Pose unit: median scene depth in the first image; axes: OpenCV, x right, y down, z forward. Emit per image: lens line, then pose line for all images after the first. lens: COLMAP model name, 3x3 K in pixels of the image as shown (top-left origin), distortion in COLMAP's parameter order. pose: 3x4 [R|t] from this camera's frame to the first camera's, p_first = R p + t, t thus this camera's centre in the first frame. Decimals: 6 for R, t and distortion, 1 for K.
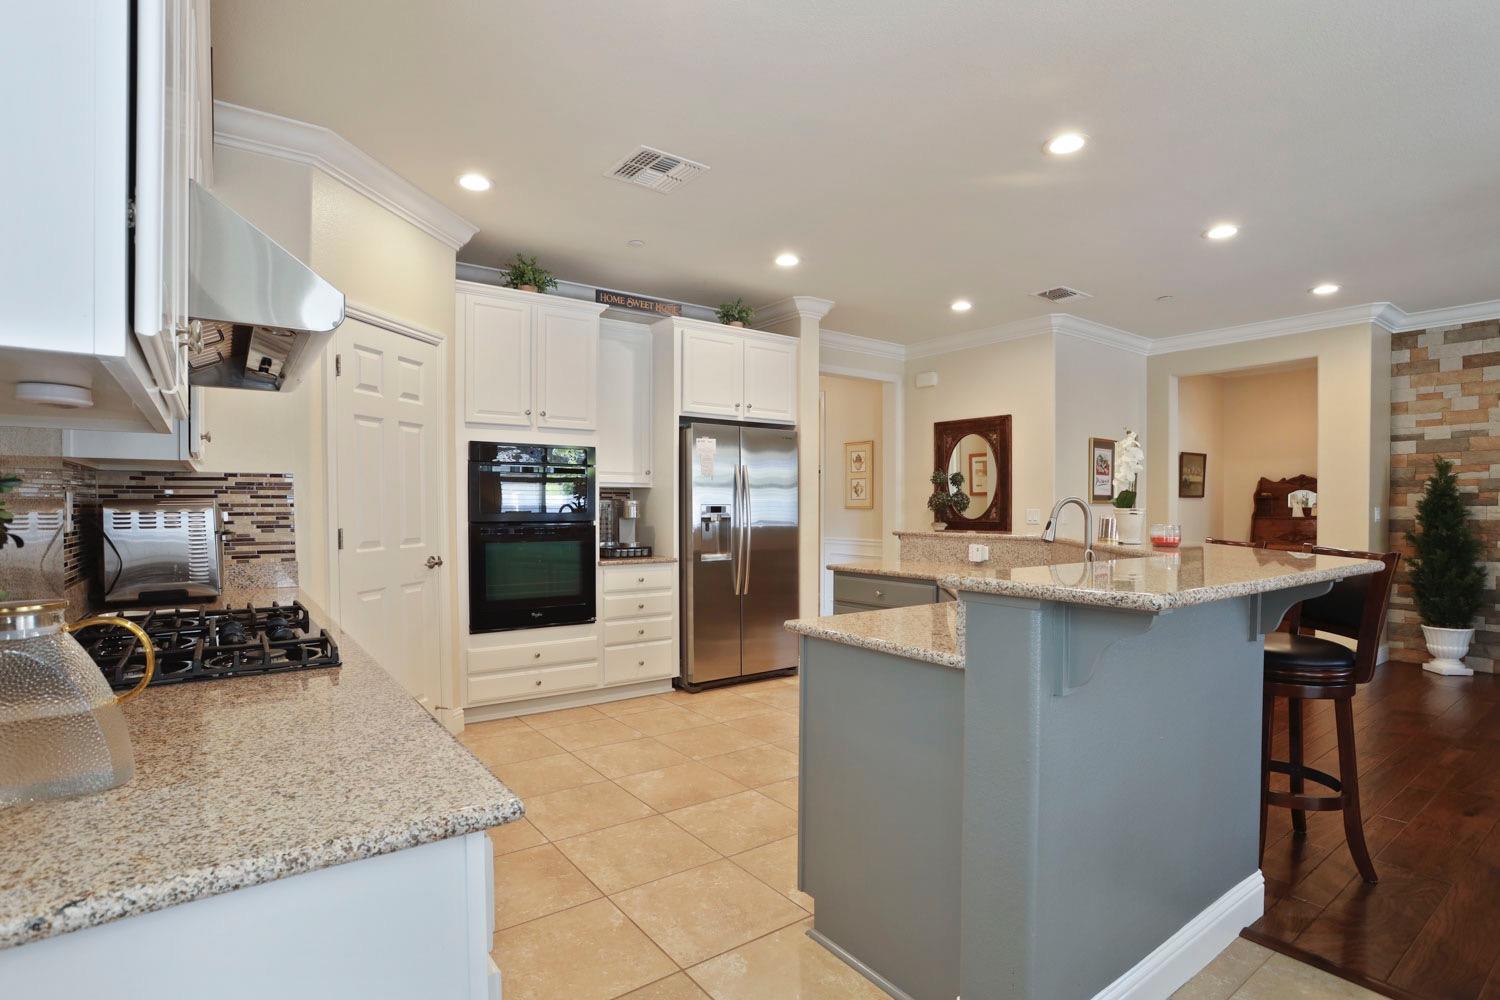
lens RADIAL K [[757.0, 0, 746.1], [0, 757.0, 511.9], [0, 0, 1]] dist [-0.045646, 0.025607]
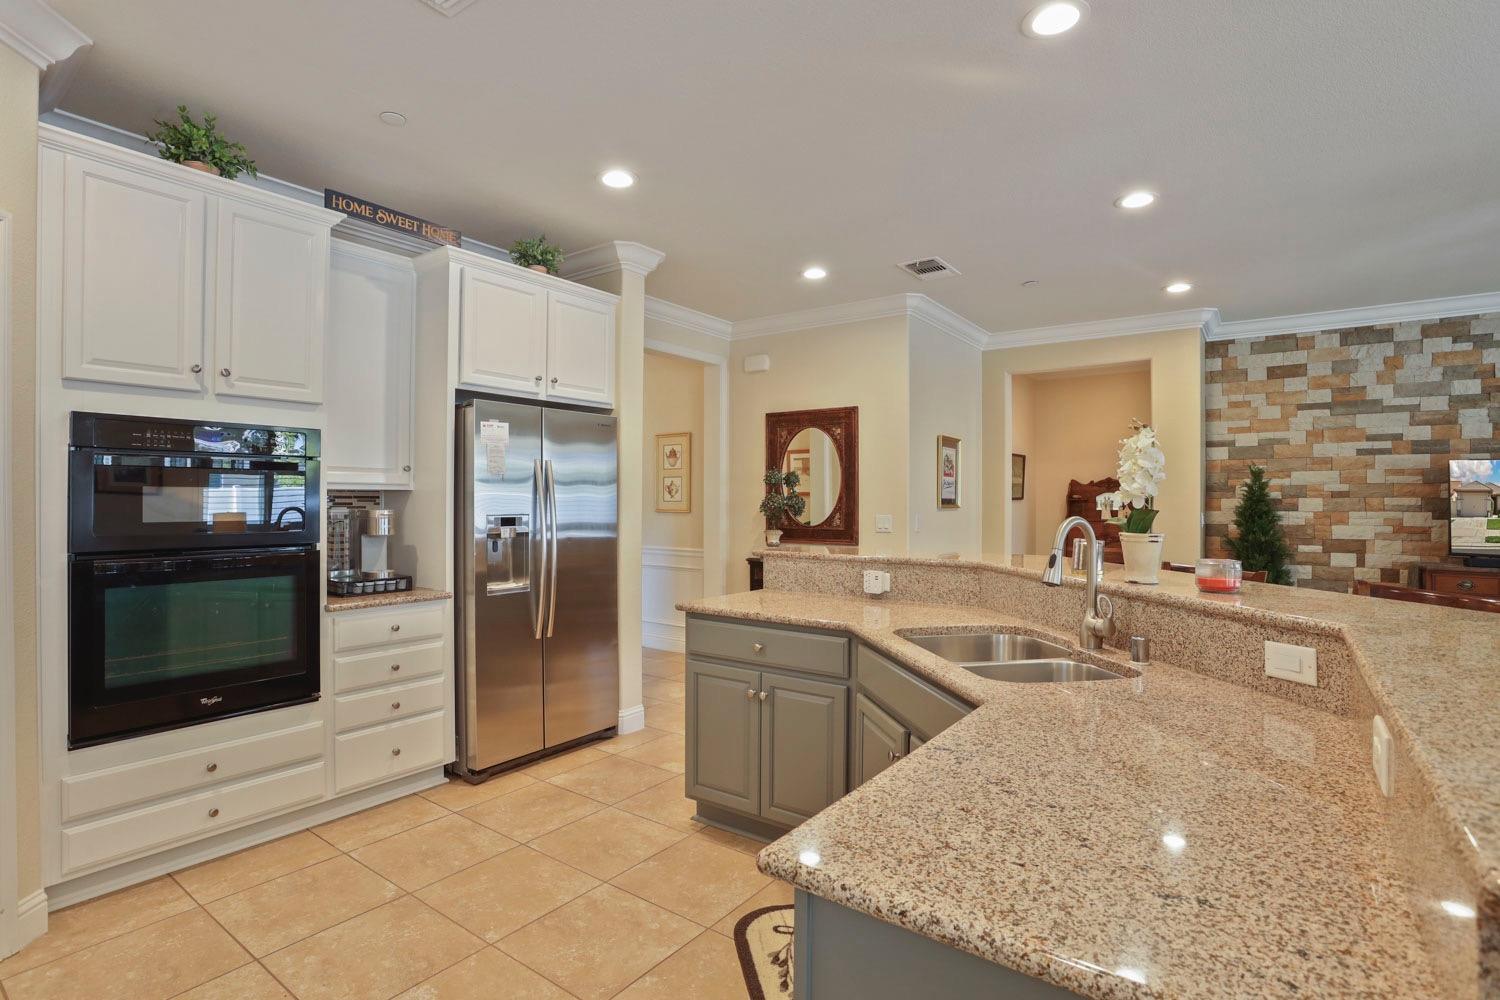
lens RADIAL K [[744.5, 0, 746.0], [0, 744.5, 493.0], [0, 0, 1]] dist [-0.065824, 0.031774]
pose [[0.955198, 0.004293, 0.295936, -0.031613], [0.000259, 0.999882, -0.015342, -0.018929], [-0.295967, 0.014731, 0.955085, 0.259464]]
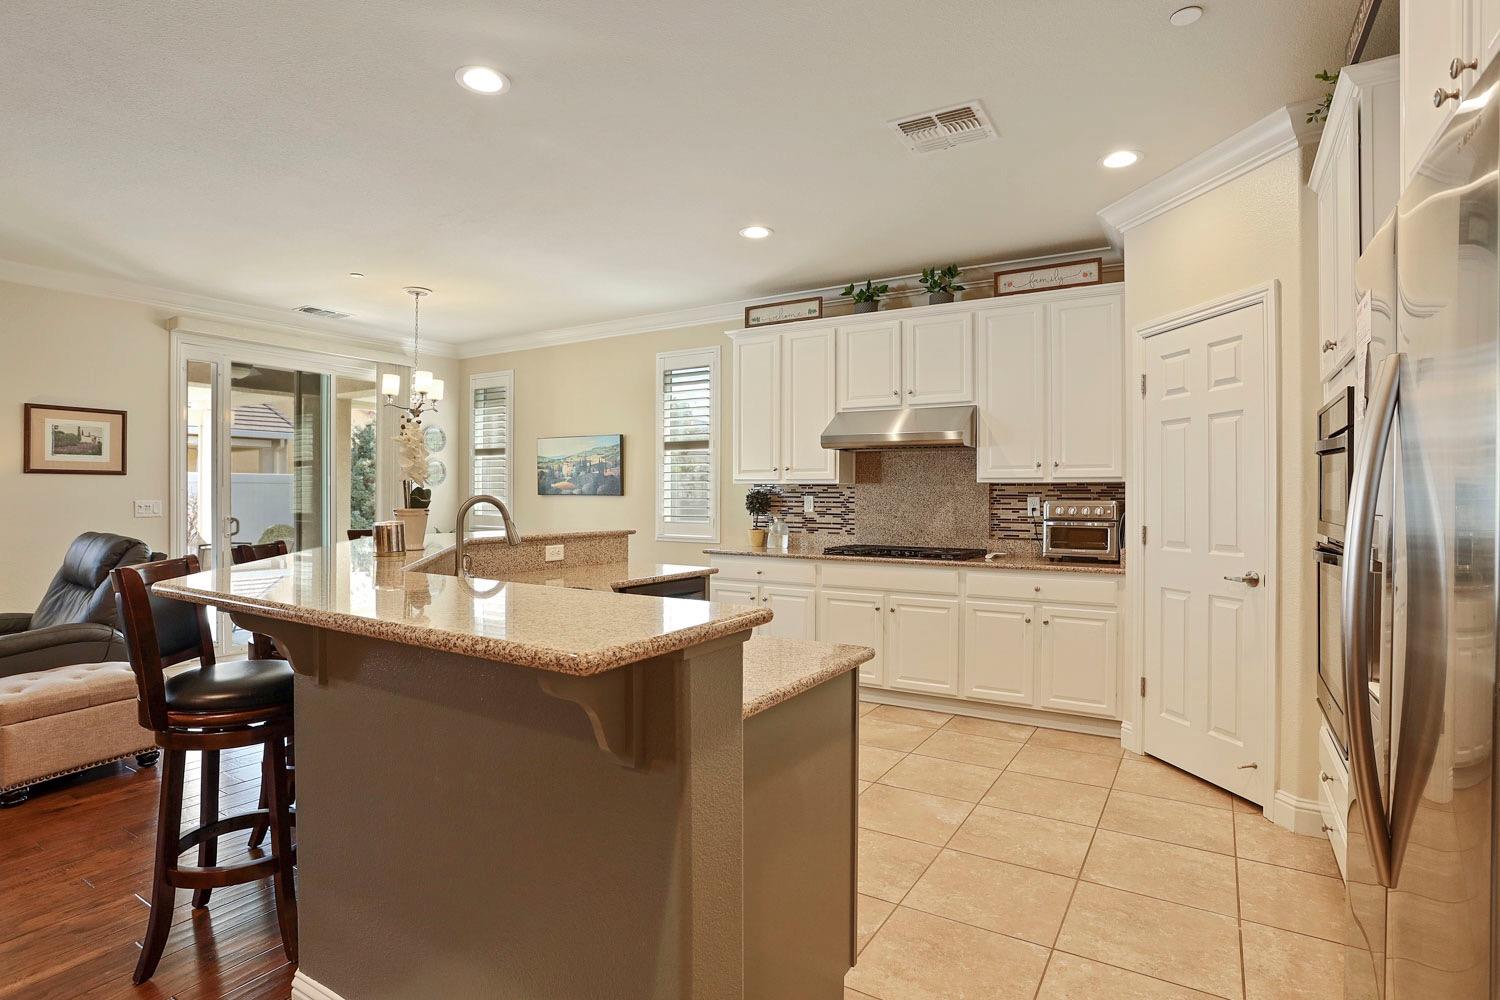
lens RADIAL K [[770.9, 0, 750.0], [0, 770.9, 500.0], [0, 0, 1]] dist [0.001156, -0.001133]
pose [[-0.926162, -0.001400, -0.377123, 0.281084], [-0.006856, 0.999890, 0.013126, -0.017258], [0.377063, 0.014743, -0.926070, 1.143678]]
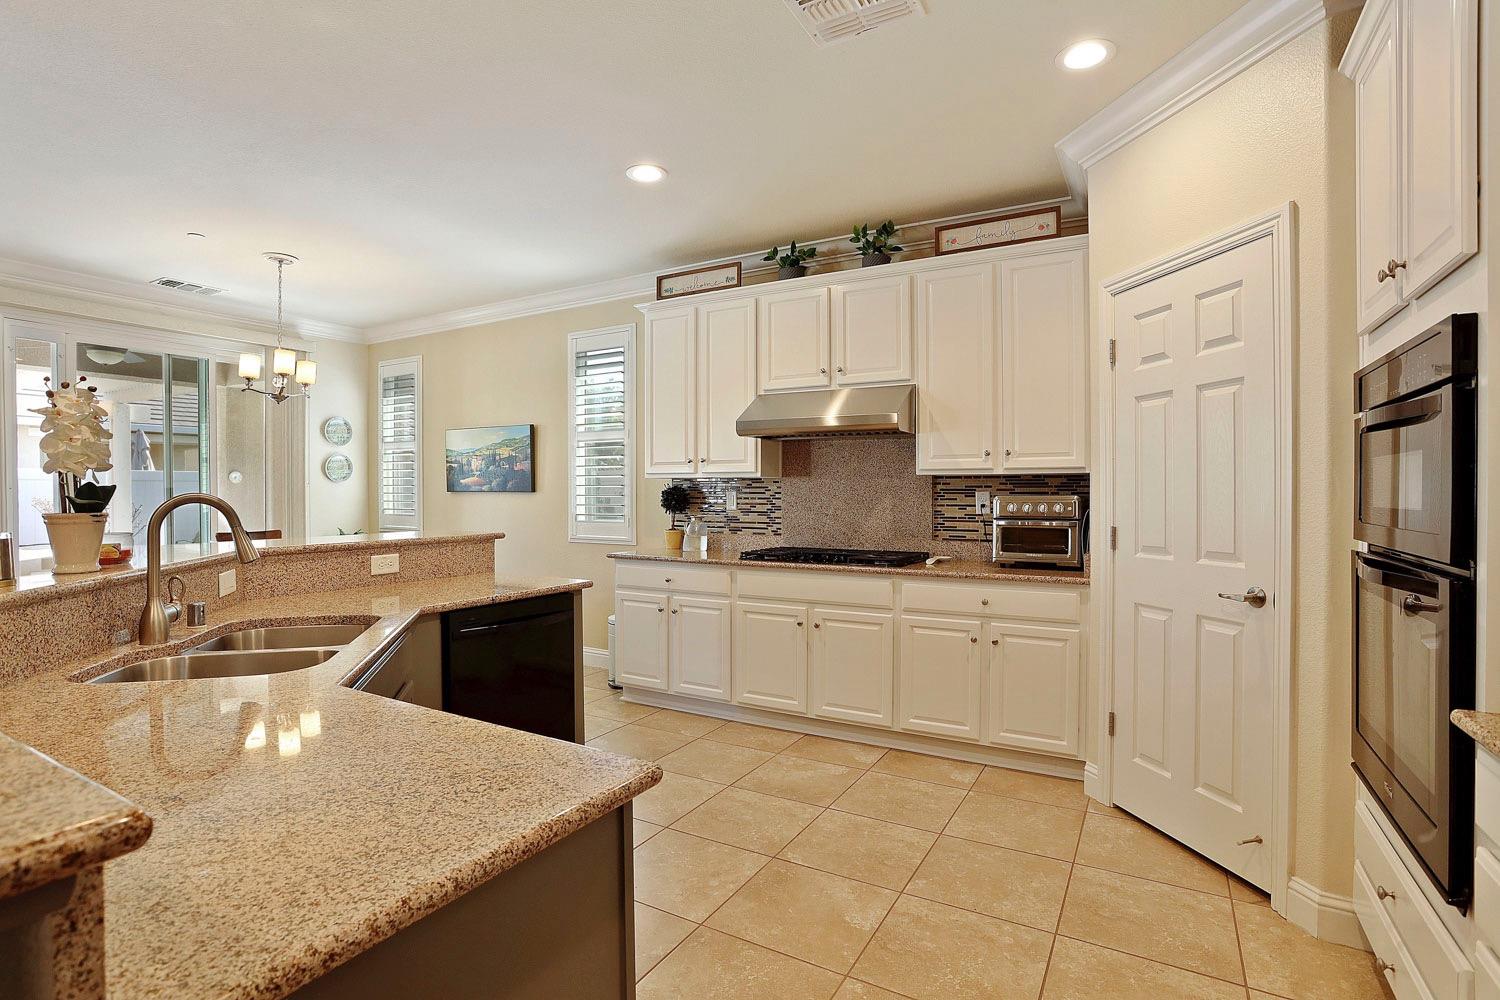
lens RADIAL K [[739.0, 0, 737.3], [0, 739.0, 502.8], [0, 0, 1]] dist [-0.003168, 0.001619]
pose [[-0.919676, 0.006828, -0.392619, 0.148924], [-0.002405, 0.999732, 0.023021, -0.016346], [0.392671, 0.022116, -0.919413, 1.016993]]
